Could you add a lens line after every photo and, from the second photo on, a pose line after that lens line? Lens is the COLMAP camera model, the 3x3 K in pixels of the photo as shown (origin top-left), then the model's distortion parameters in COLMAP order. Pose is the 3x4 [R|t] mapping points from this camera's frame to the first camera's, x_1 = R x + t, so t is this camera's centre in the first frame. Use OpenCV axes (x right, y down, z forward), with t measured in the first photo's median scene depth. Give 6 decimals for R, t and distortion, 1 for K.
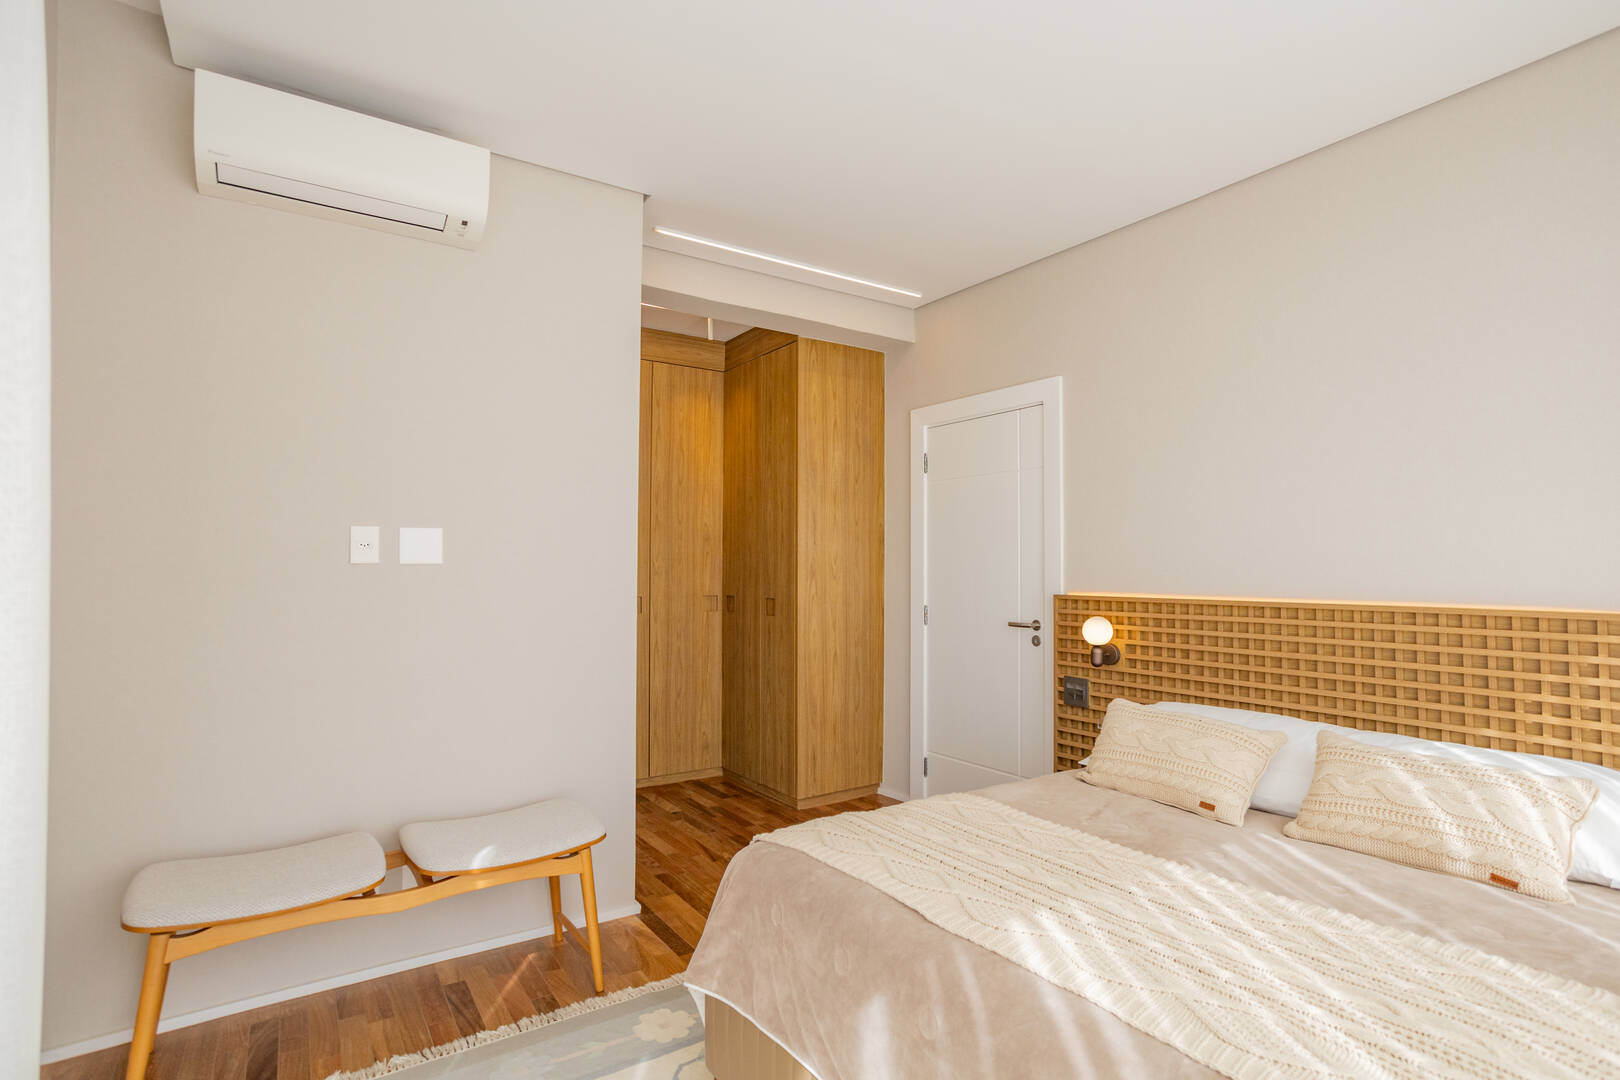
lens RADIAL K [[819.8, 0, 807.5], [0, 819.8, 540.0], [0, 0, 1]] dist [-0.019869, 0.017420]
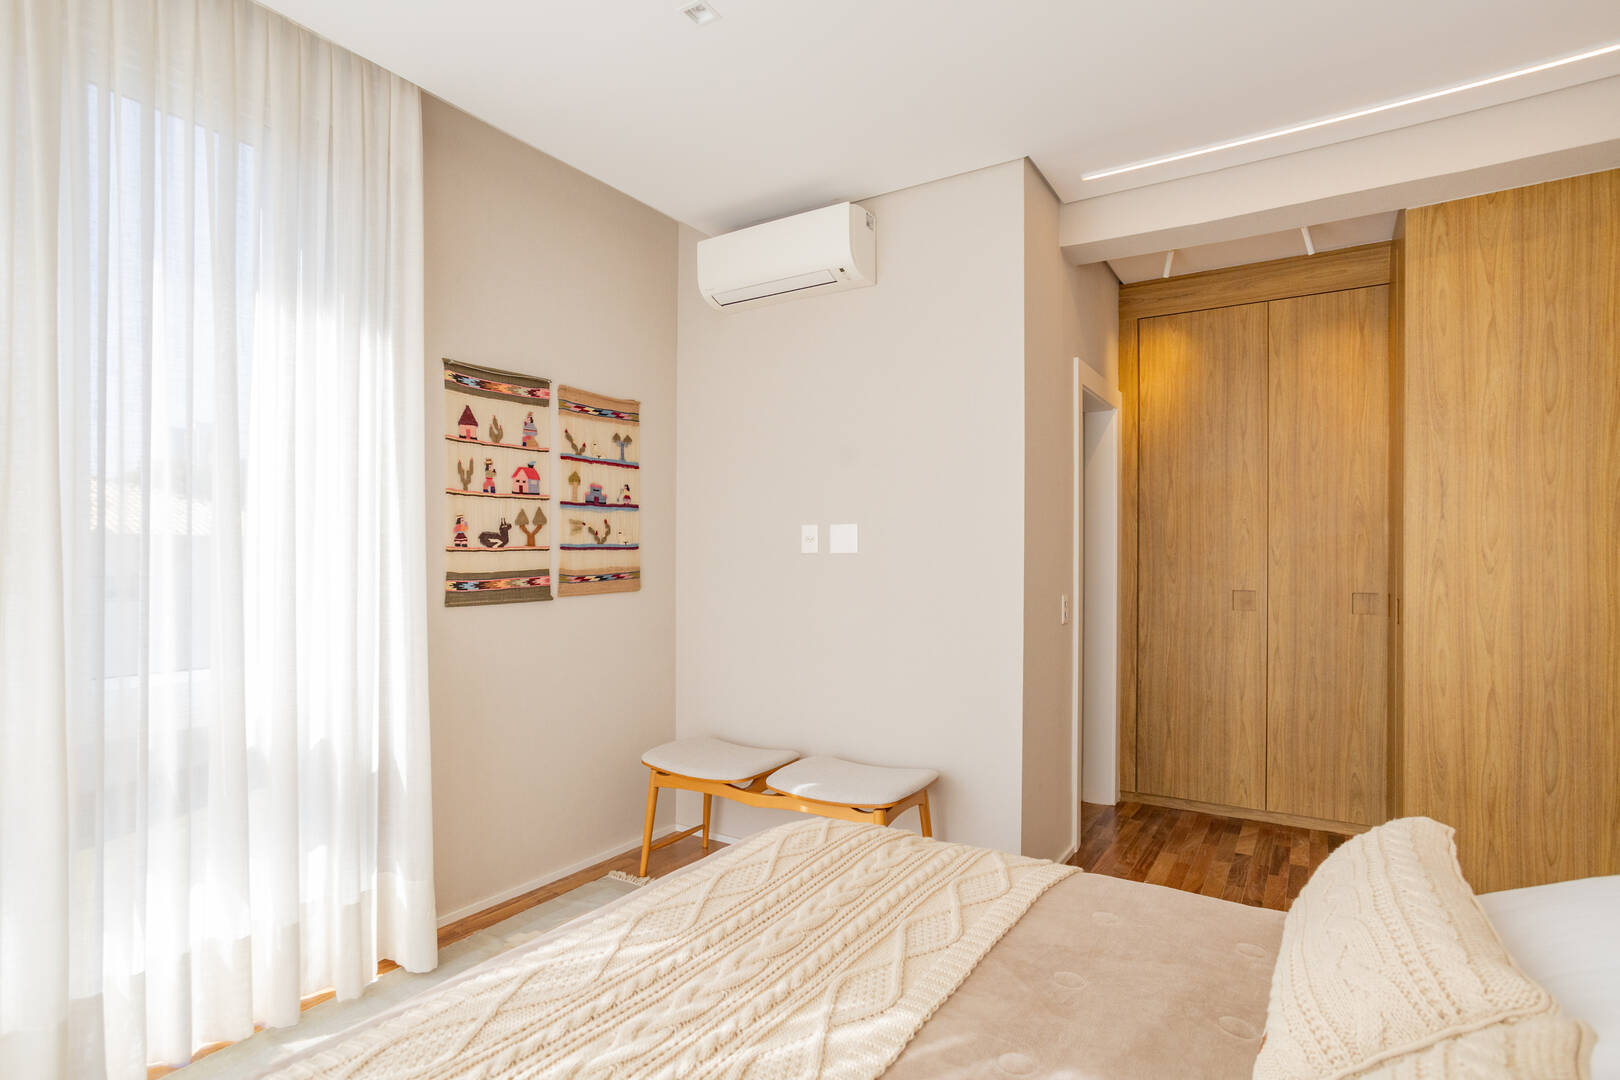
lens RADIAL K [[819.8, 0, 797.0], [0, 819.8, 553.4], [0, 0, 1]] dist [-0.019869, 0.017420]
pose [[0.402810, -0.006924, -0.915258, 0.394591], [0.032082, 0.999464, 0.006558, 0.011671], [0.914721, -0.032005, 0.402816, 0.264871]]
